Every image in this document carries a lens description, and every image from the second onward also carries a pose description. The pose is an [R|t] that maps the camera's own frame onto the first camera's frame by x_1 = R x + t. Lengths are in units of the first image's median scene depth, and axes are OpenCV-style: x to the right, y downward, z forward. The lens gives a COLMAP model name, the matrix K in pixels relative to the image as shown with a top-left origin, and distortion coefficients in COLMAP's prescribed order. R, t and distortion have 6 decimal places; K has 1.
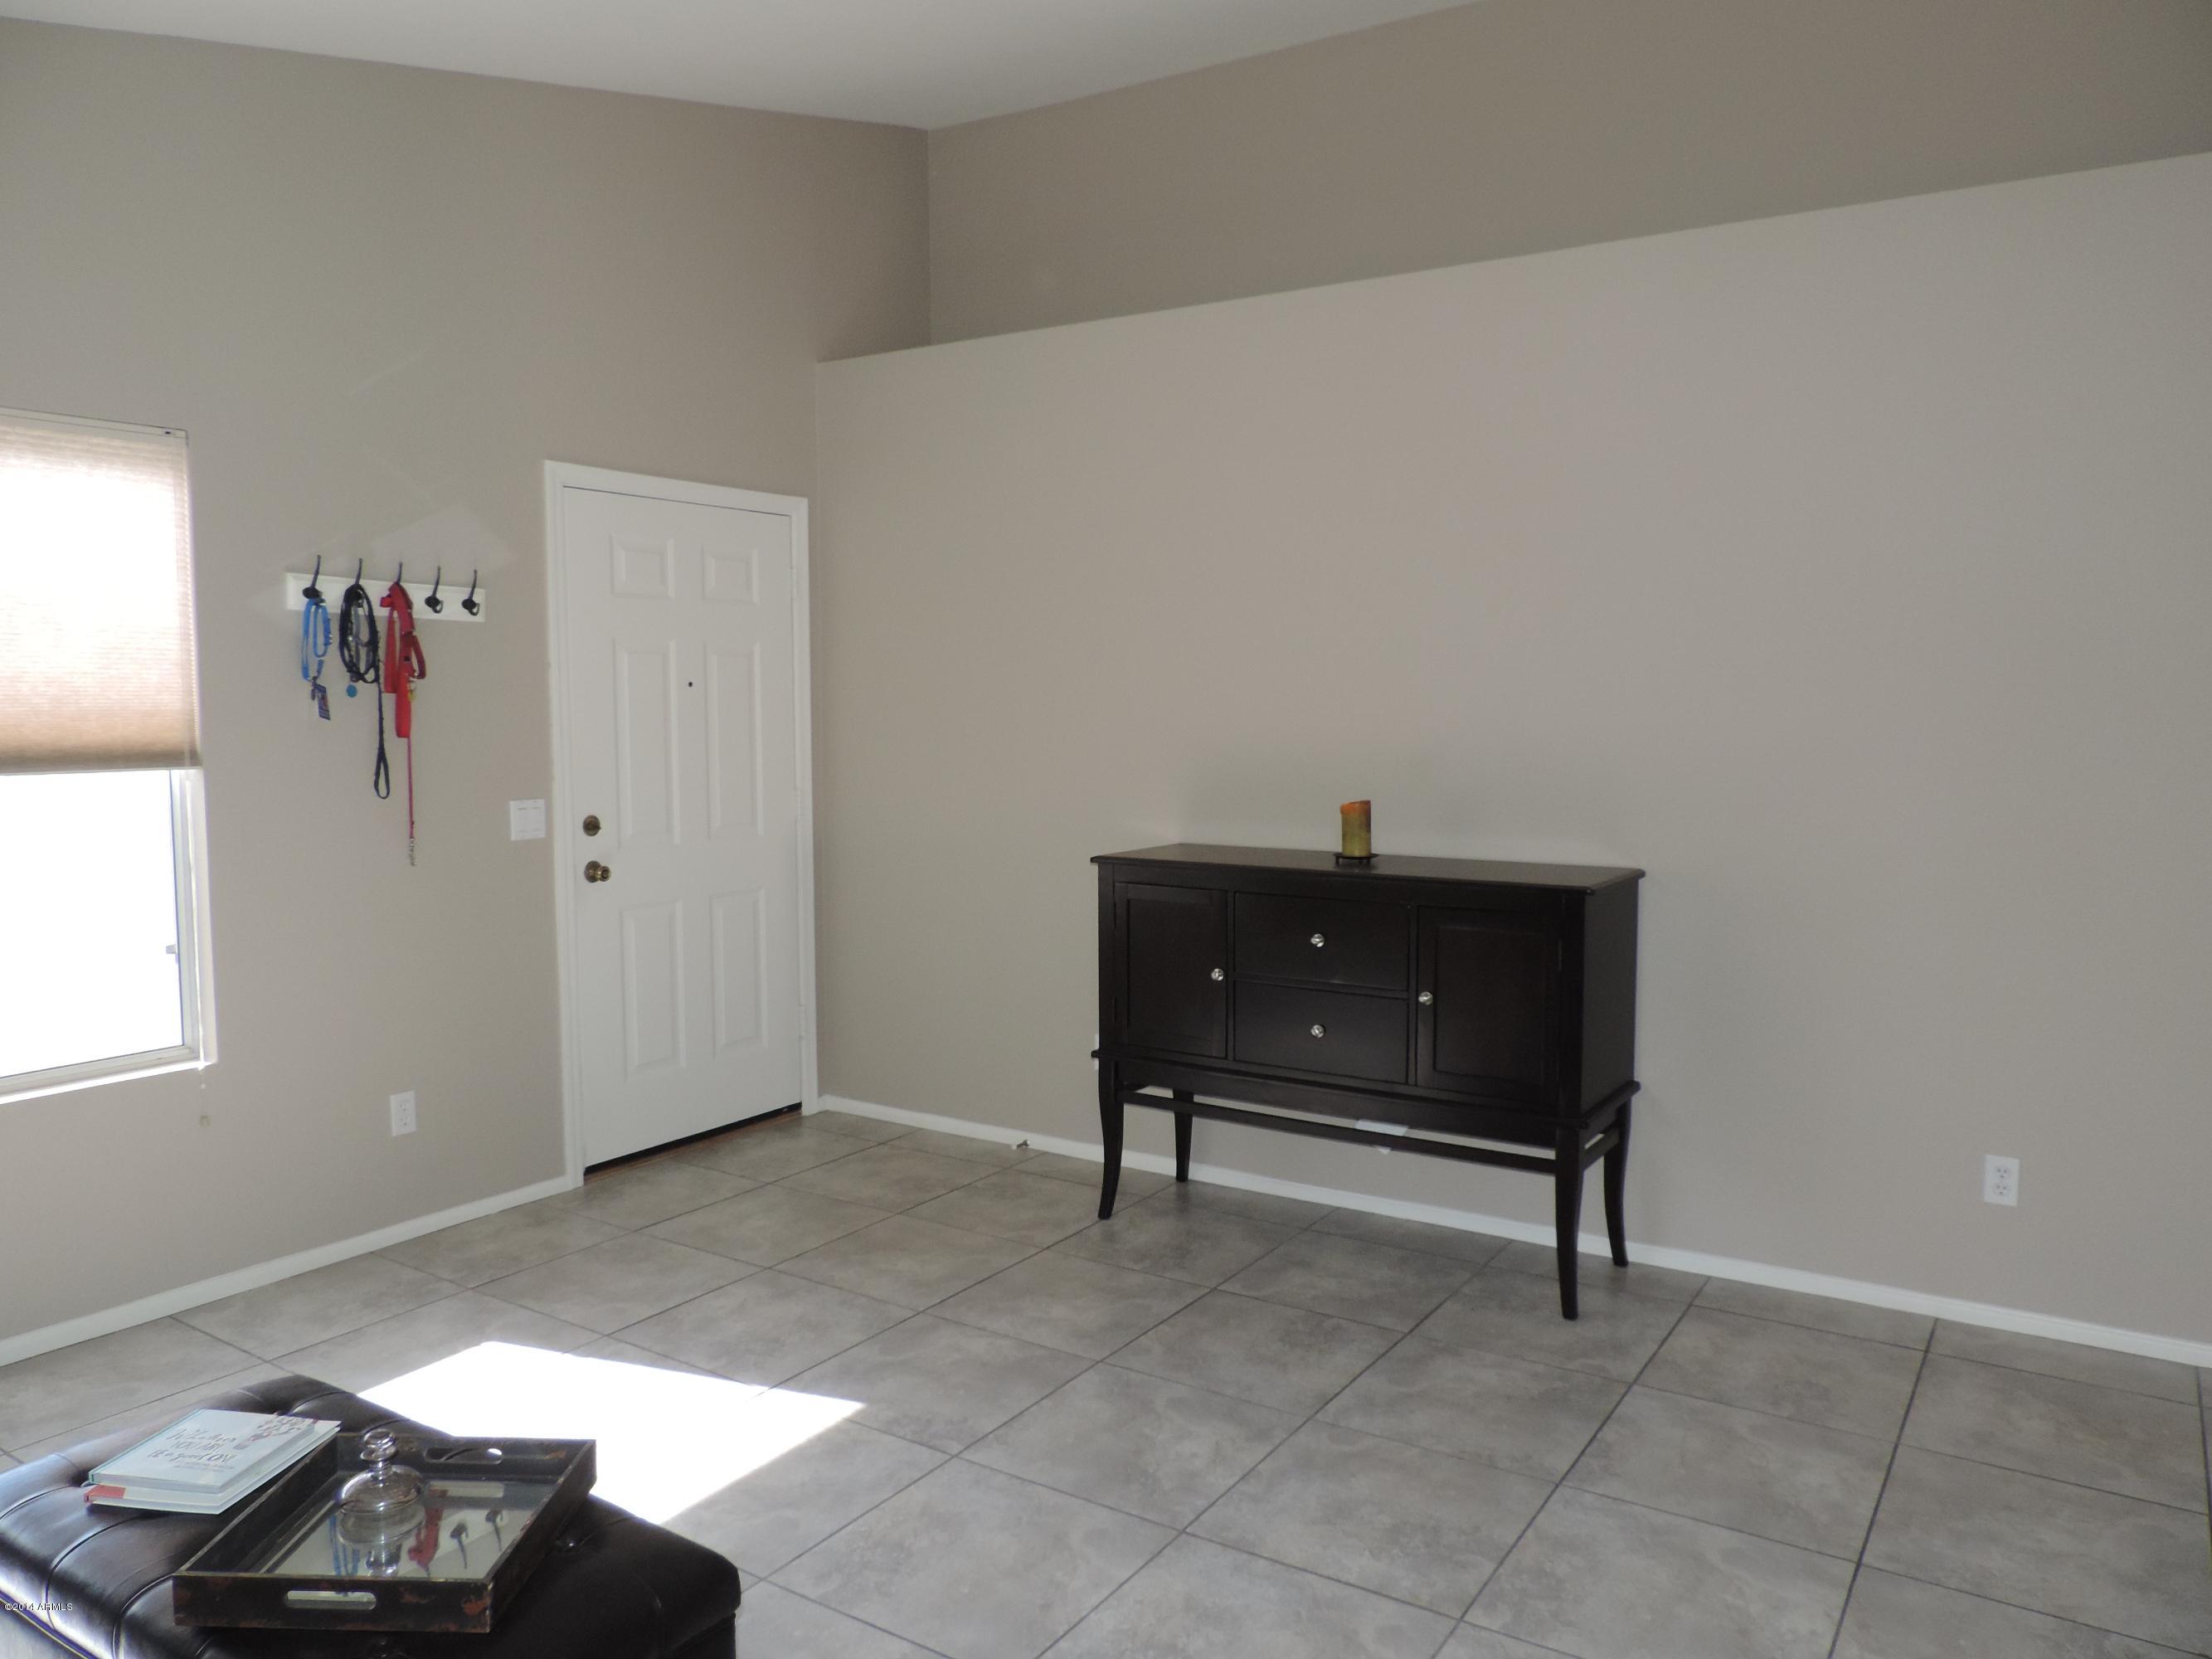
lens RADIAL K [[1556.4, 0, 1106.2], [0, 1556.4, 828.9], [0, 0, 1]] dist [-0.020550, 0.003242]
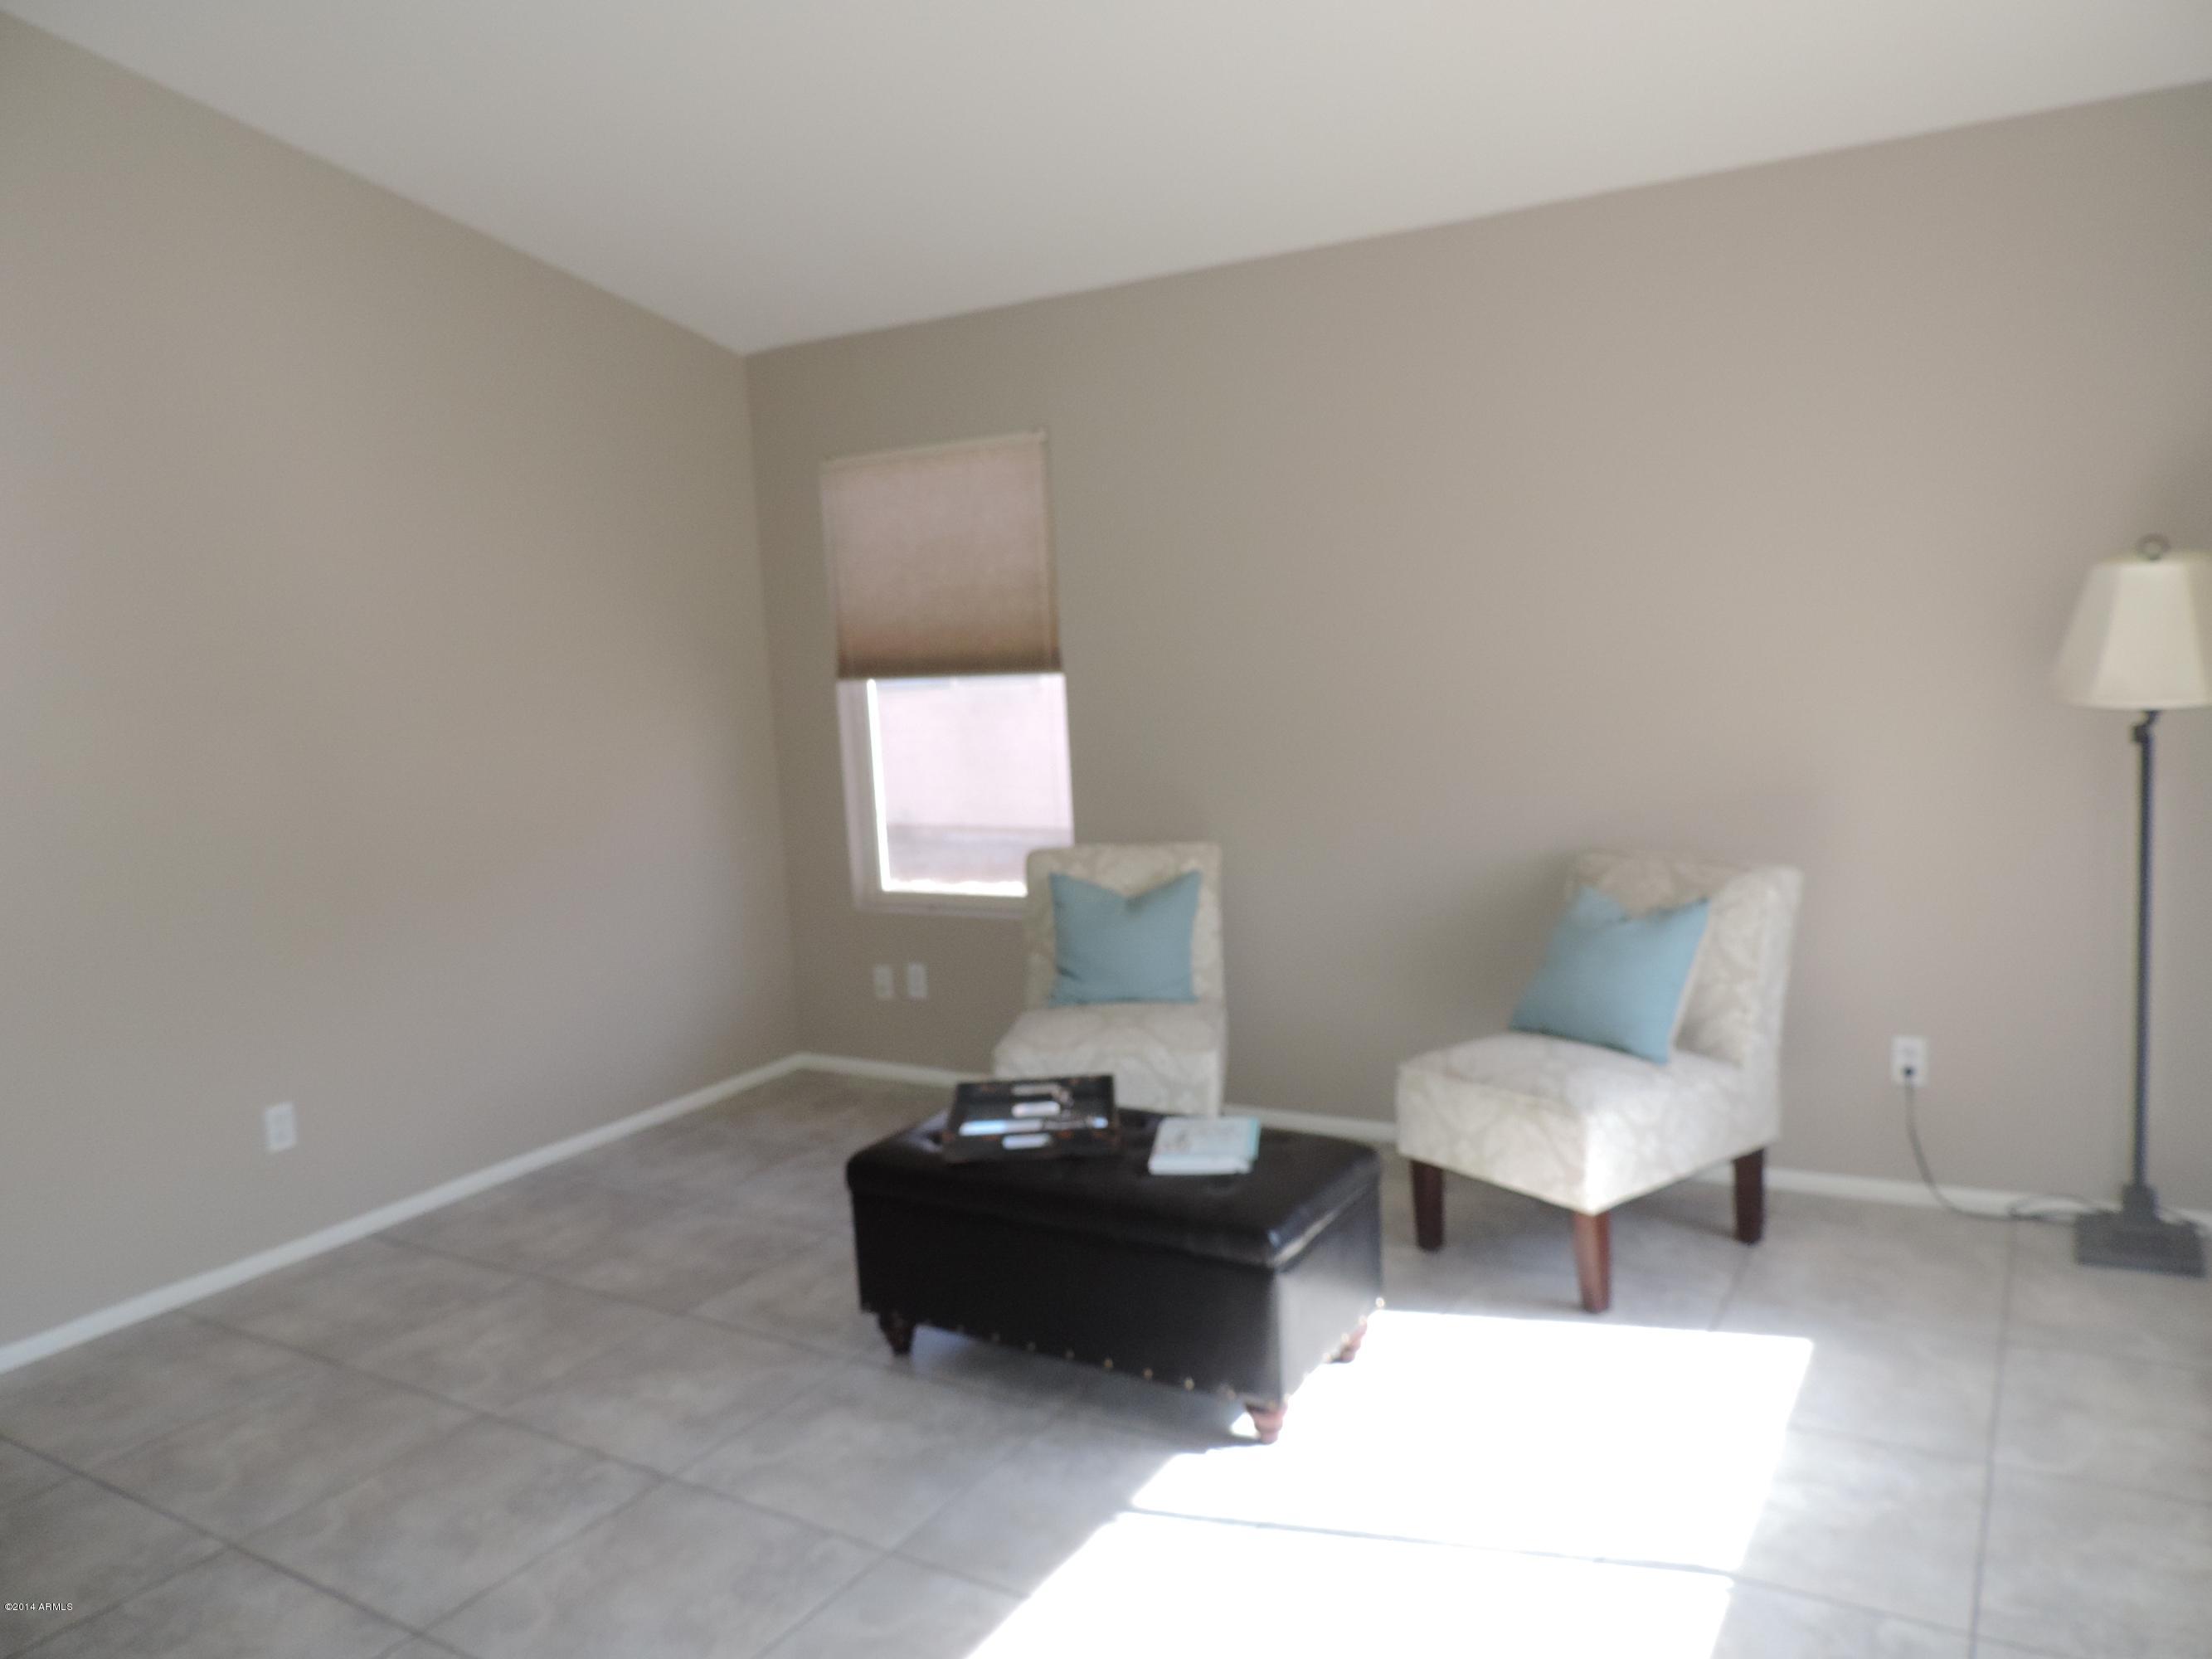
lens RADIAL K [[1556.4, 0, 1112.4], [0, 1556.4, 828.9], [0, 0, 1]] dist [-0.020550, 0.003242]
pose [[-0.997500, 0.060369, -0.036728, -0.267232], [0.051819, 0.978294, 0.200638, -0.115178], [0.048043, 0.198234, -0.978977, 1.414446]]
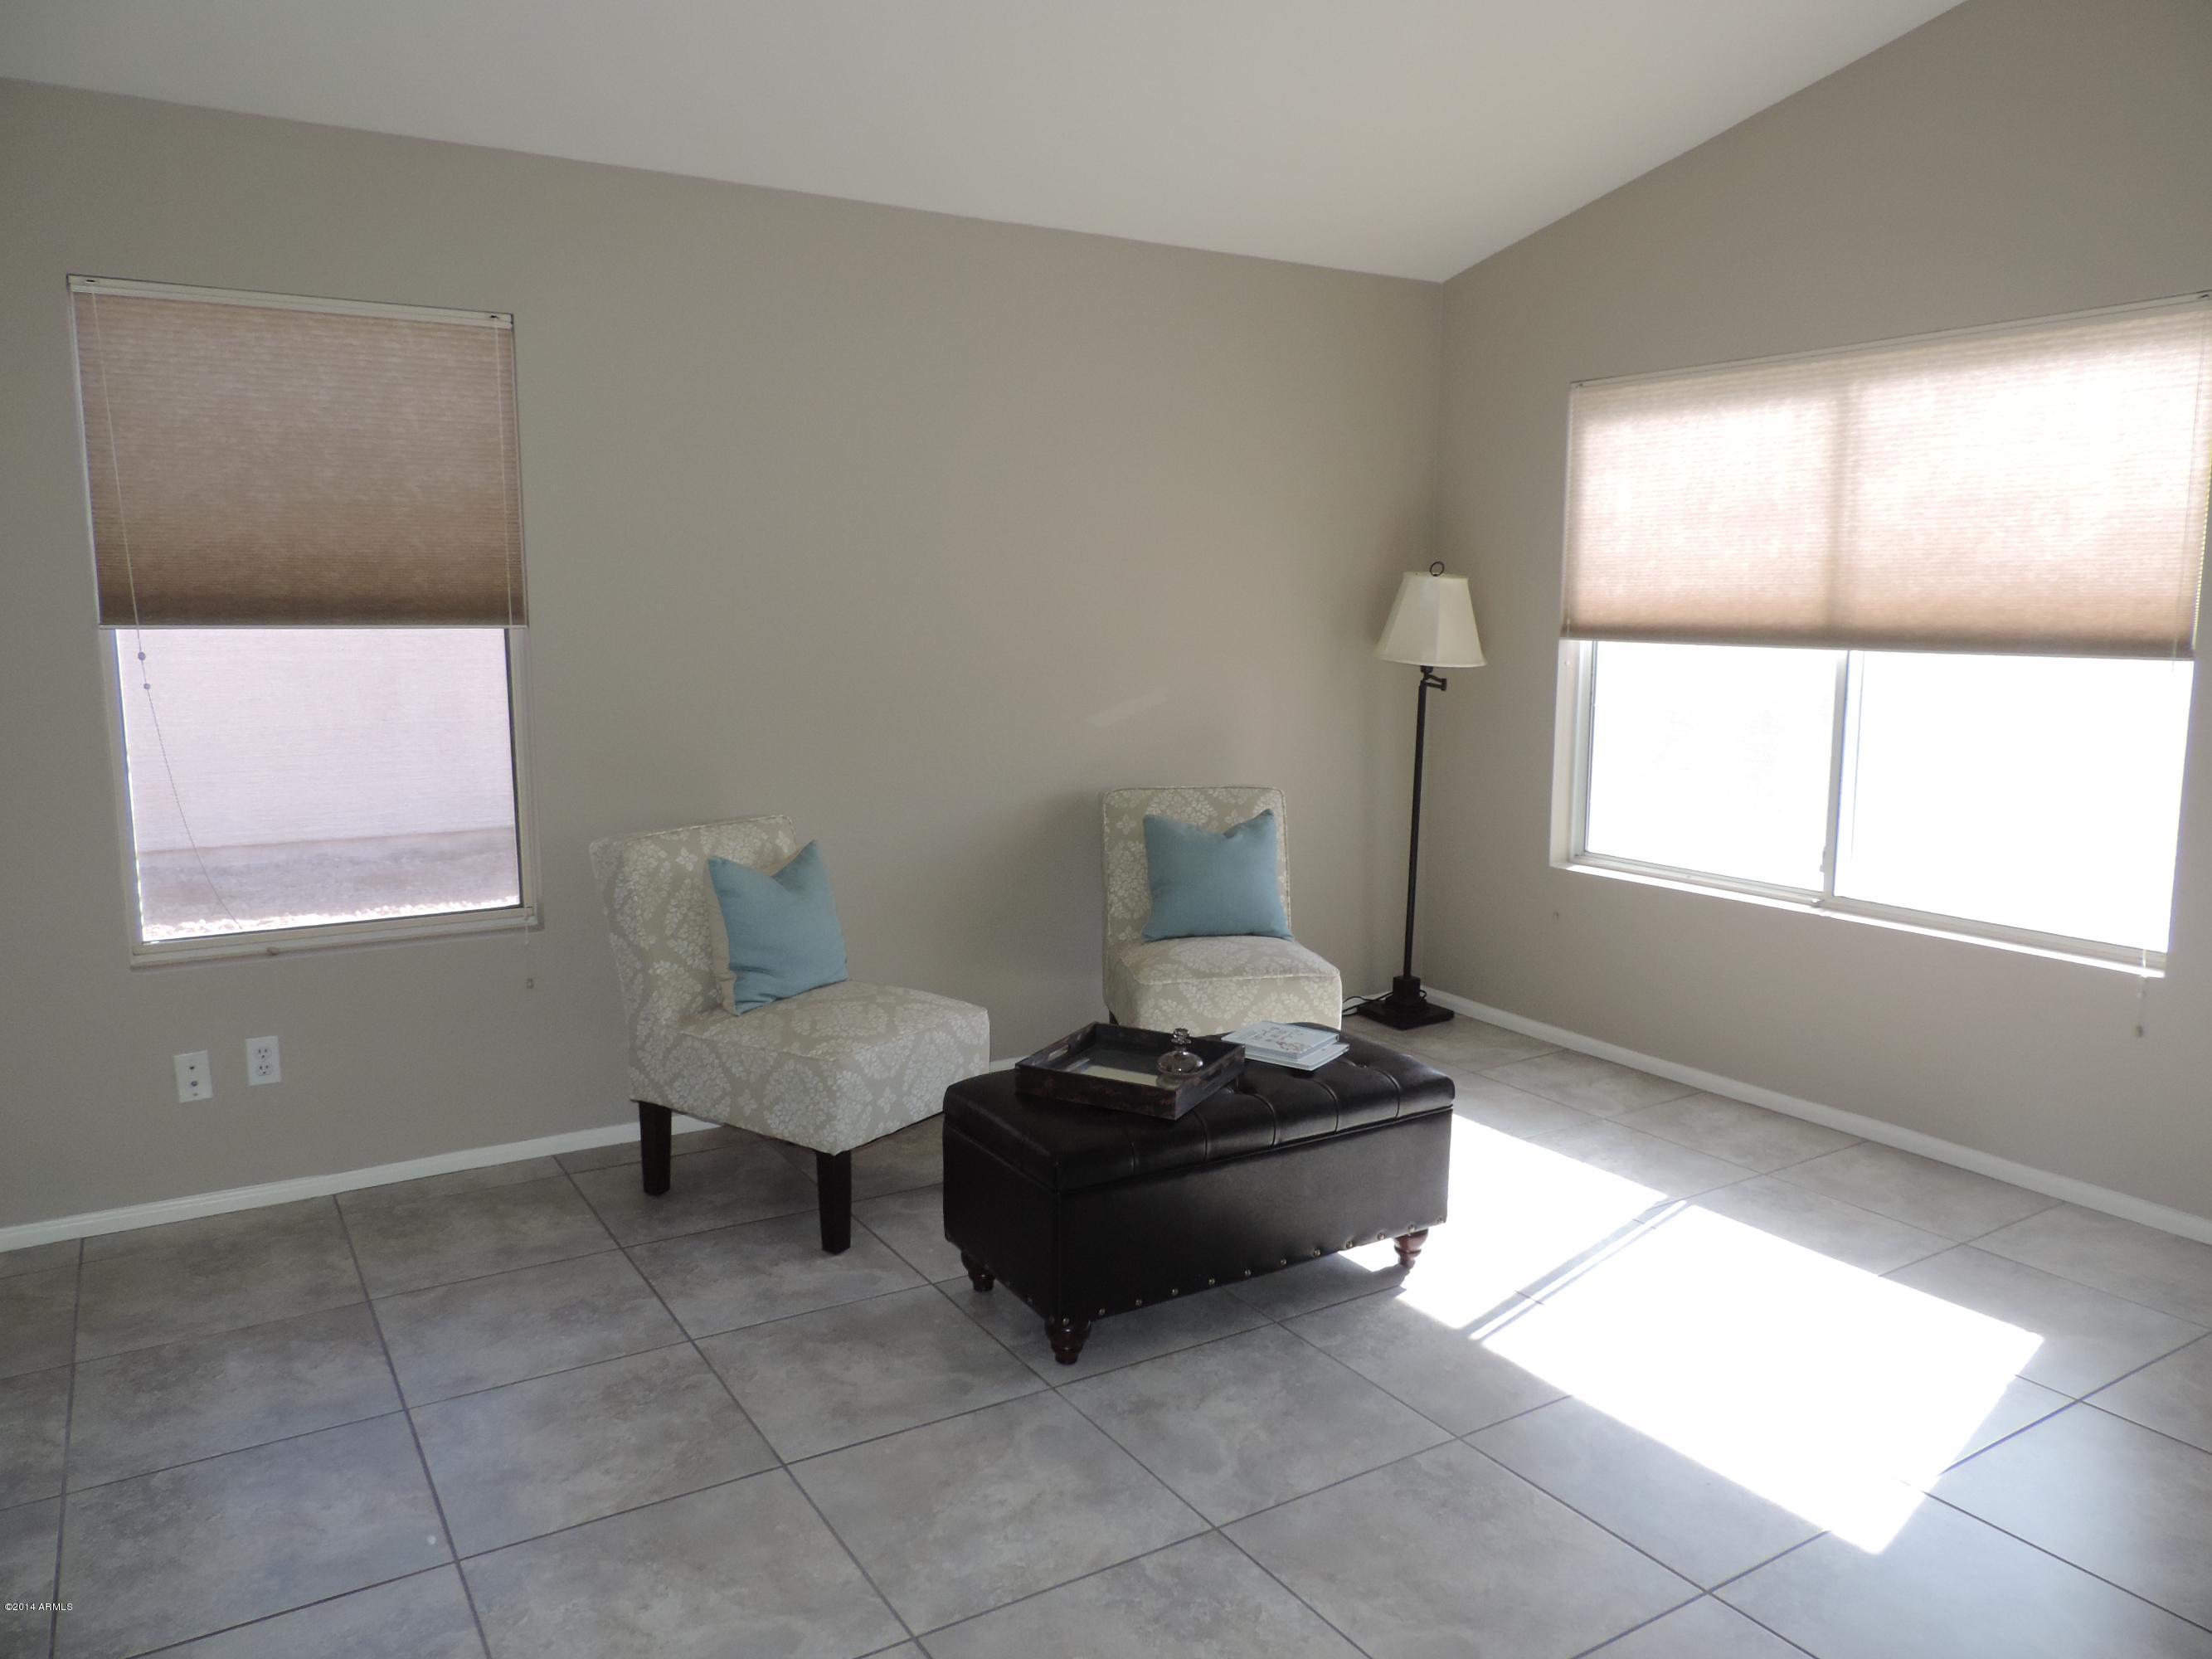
lens RADIAL K [[1556.4, 0, 1117.6], [0, 1556.4, 824.7], [0, 0, 1]] dist [-0.020550, 0.003242]
pose [[-0.420109, 0.130020, -0.898111, 0.565894], [-0.075171, 0.981295, 0.177226, -0.062861], [0.904355, 0.141965, -0.402477, 0.868771]]
